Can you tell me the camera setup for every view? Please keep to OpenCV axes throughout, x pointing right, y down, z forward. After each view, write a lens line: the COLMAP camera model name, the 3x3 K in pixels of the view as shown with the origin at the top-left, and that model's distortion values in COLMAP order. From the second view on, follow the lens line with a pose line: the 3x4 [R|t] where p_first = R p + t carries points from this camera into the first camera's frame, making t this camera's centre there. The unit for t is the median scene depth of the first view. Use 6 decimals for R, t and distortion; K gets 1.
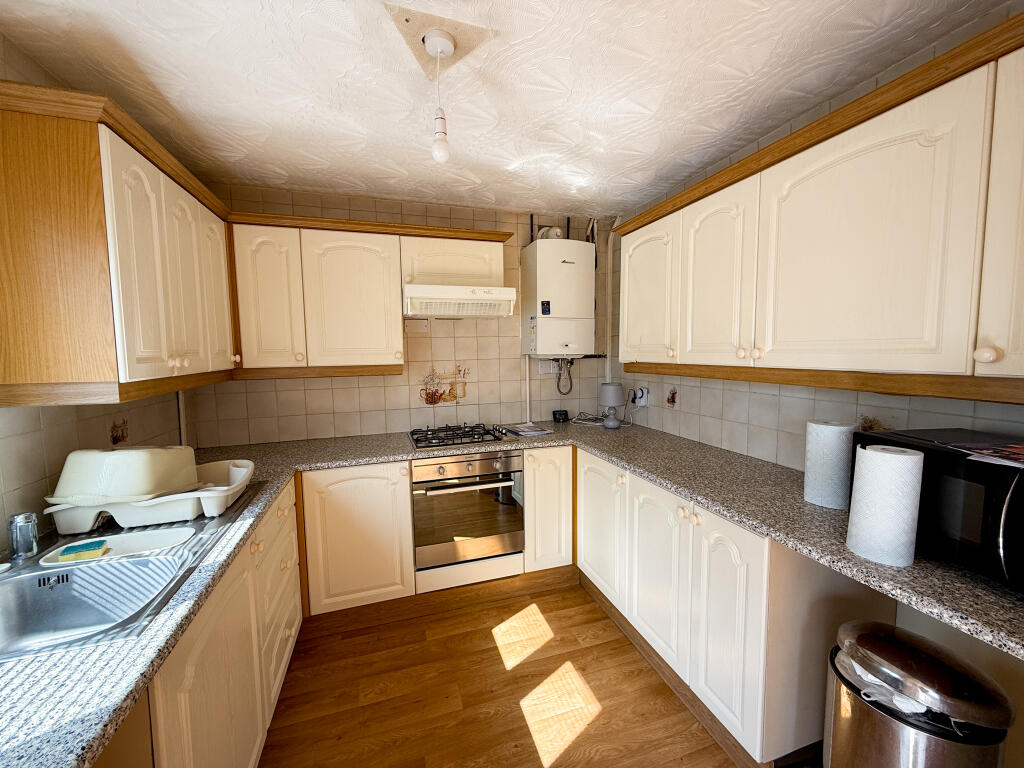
lens RADIAL K [[408.5, 0, 510.1], [0, 408.5, 383.6], [0, 0, 1]] dist [-0.000255, 0.000382]
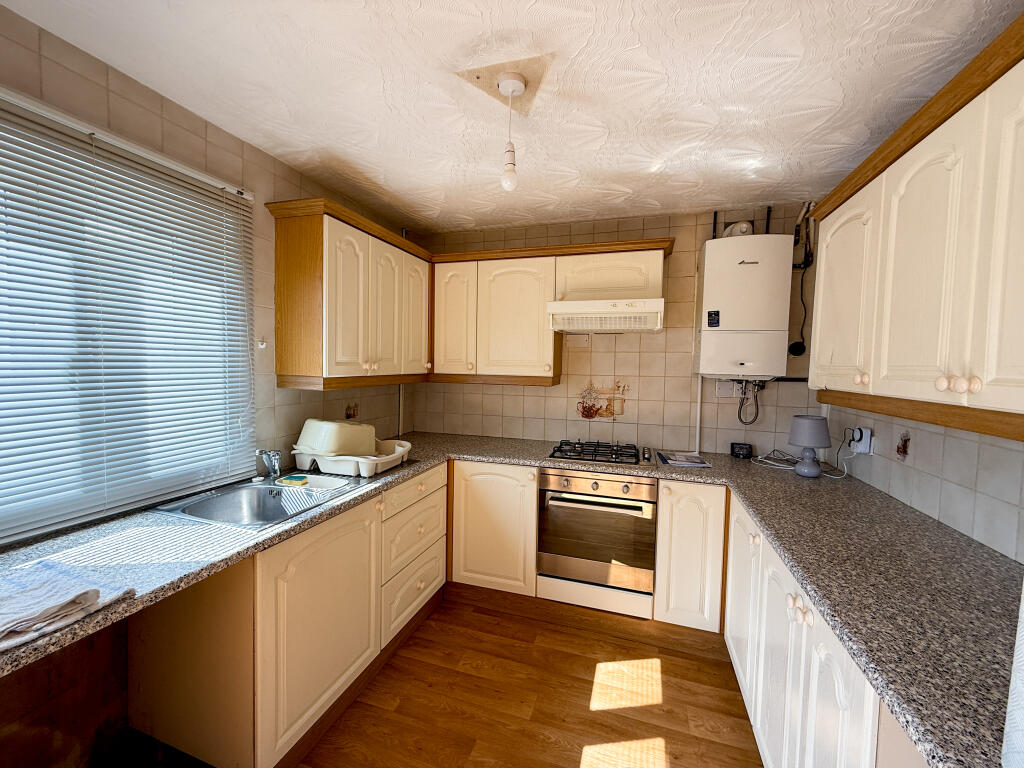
lens RADIAL K [[408.5, 0, 510.6], [0, 408.5, 383.6], [0, 0, 1]] dist [-0.000255, 0.000382]
pose [[0.811518, 0.059154, -0.581326, 0.310879], [-0.079932, 0.996749, -0.010157, -0.011627], [0.578835, 0.054709, 0.813607, 0.090533]]
